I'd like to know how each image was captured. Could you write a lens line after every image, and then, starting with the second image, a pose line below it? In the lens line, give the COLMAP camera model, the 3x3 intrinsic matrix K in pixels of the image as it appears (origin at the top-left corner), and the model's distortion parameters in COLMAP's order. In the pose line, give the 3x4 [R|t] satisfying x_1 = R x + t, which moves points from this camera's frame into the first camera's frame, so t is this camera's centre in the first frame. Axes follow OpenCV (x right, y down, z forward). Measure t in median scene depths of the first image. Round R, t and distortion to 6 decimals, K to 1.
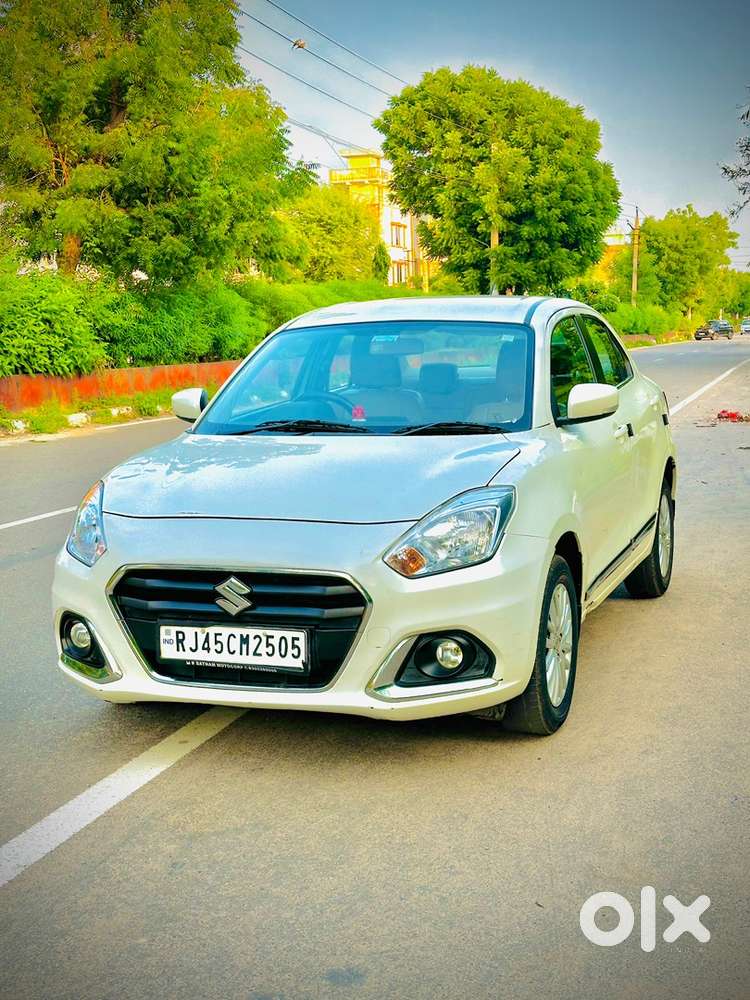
lens RADIAL K [[1396.2, 0, 365.0], [0, 1396.2, 494.1], [0, 0, 1]] dist [0.149127, 0.000000]
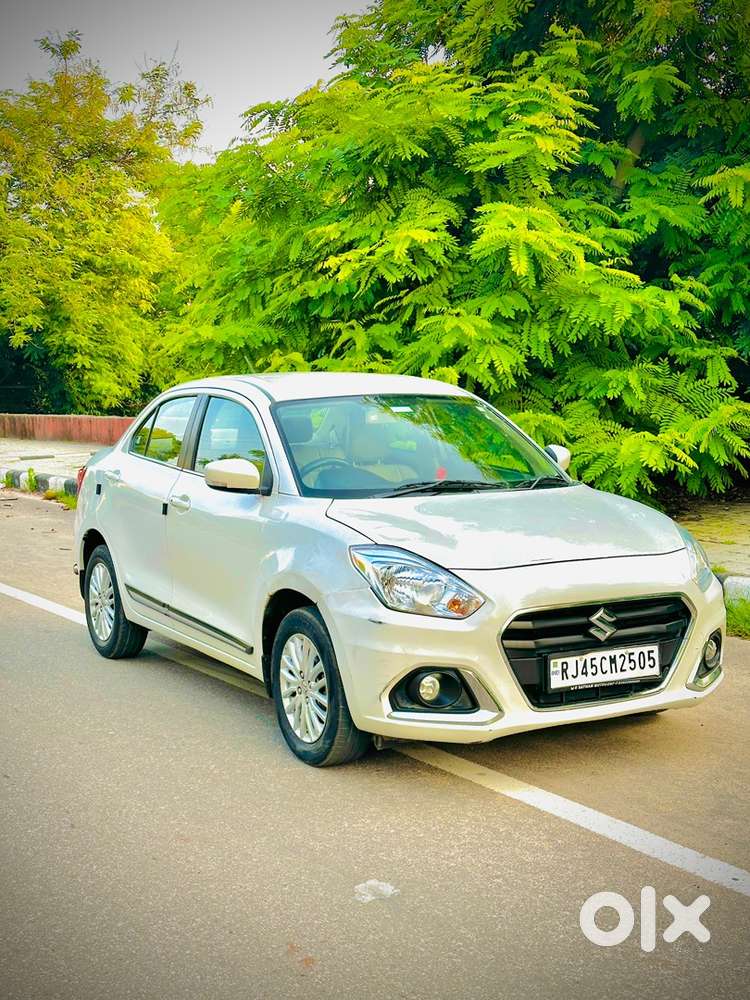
lens RADIAL K [[1396.2, 0, 407.1], [0, 1396.2, 493.5], [0, 0, 1]] dist [0.149127, 0.000000]
pose [[0.643006, -0.042670, 0.764671, -1.064932], [0.086777, 0.996076, -0.017387, -0.030292], [-0.760929, 0.077536, 0.644186, 0.340092]]
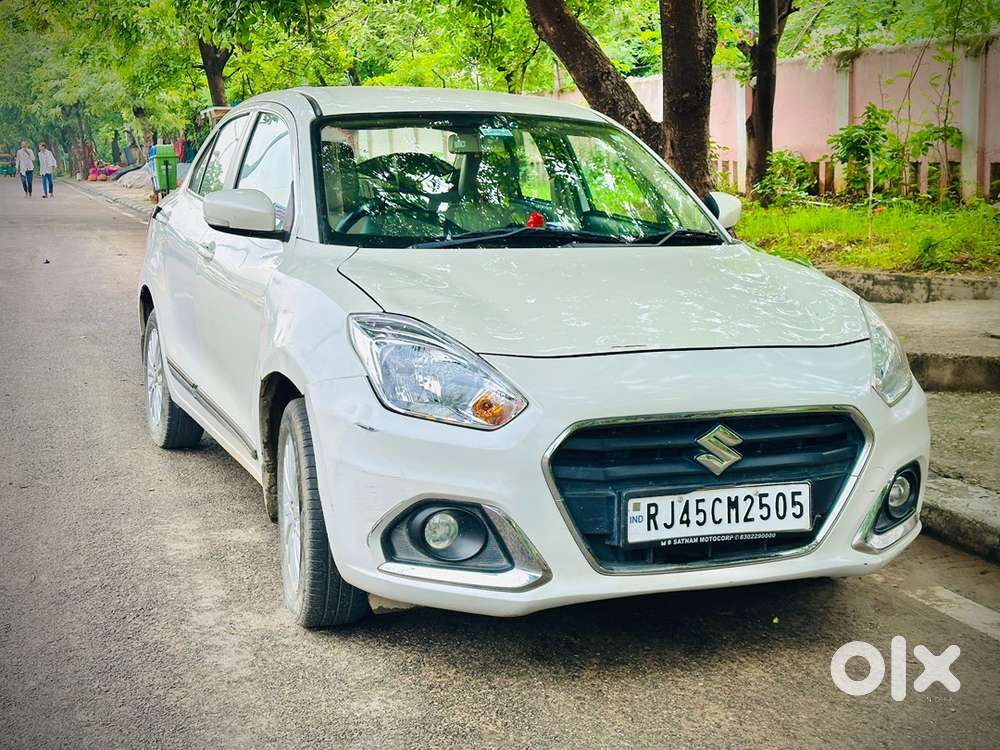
lens RADIAL K [[1396.2, 0, 501.2], [0, 1396.2, 379.1], [0, 0, 1]] dist [0.149127, 0.000000]
pose [[0.738302, -0.062289, 0.671588, -0.676249], [0.044441, 0.998055, 0.043714, -0.004820], [-0.673005, -0.002428, 0.739634, 0.490124]]
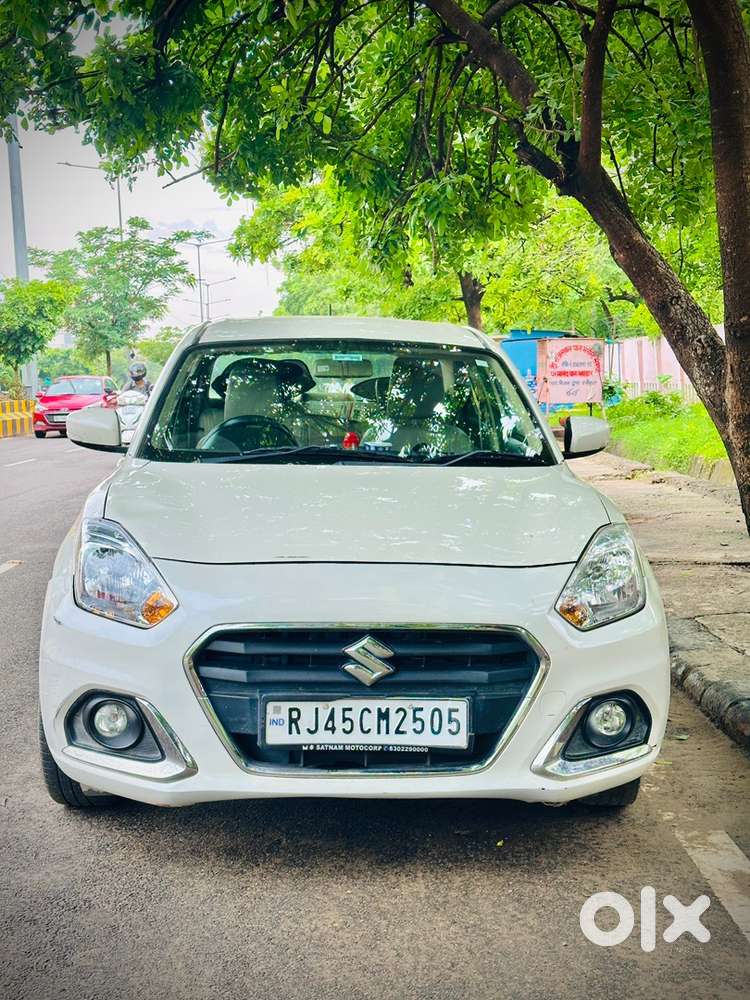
lens RADIAL K [[1396.2, 0, 375.6], [0, 1396.2, 504.3], [0, 0, 1]] dist [0.149127, 0.000000]
pose [[0.910383, 0.010034, 0.413645, -0.407013], [0.004480, 0.999408, -0.034102, 0.010695], [-0.413743, 0.032899, 0.909799, 0.259398]]
